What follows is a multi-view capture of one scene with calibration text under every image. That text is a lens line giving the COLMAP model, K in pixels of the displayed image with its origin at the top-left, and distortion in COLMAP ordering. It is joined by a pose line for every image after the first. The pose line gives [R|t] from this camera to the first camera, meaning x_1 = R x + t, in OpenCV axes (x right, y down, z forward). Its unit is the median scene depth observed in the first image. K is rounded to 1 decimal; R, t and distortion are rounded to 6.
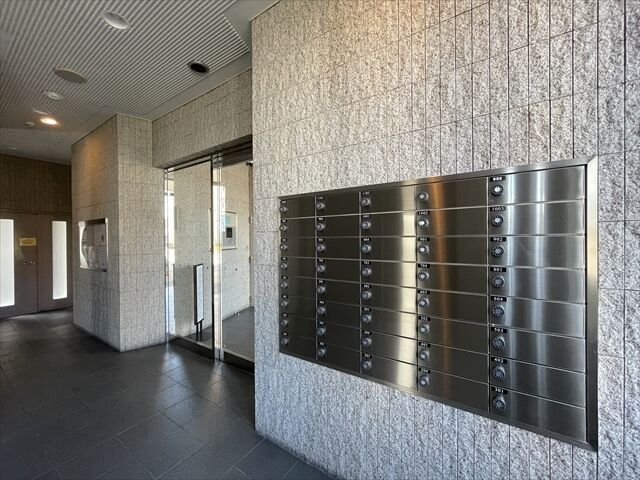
lens RADIAL K [[258.0, 0, 319.7], [0, 258.0, 240.2], [0, 0, 1]] dist [0.000261, 0.000045]
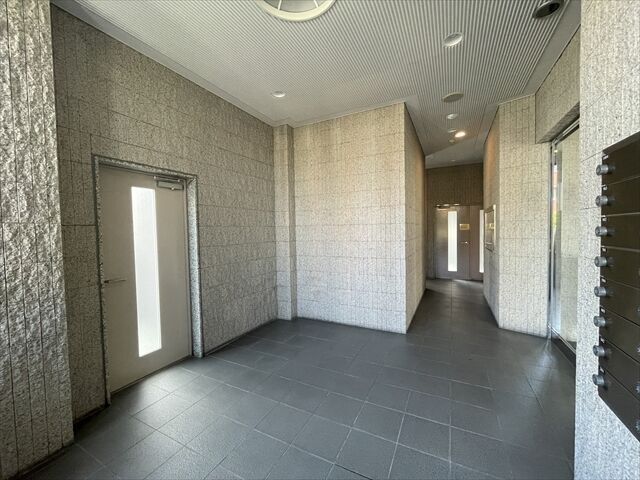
lens RADIAL K [[258.0, 0, 320.0], [0, 258.0, 239.6], [0, 0, 1]] dist [0.000261, 0.000045]
pose [[0.124395, 0.040708, -0.991397, 0.187606], [0.015945, 0.998947, 0.043019, 0.004253], [0.992105, -0.021159, 0.123615, 0.121940]]
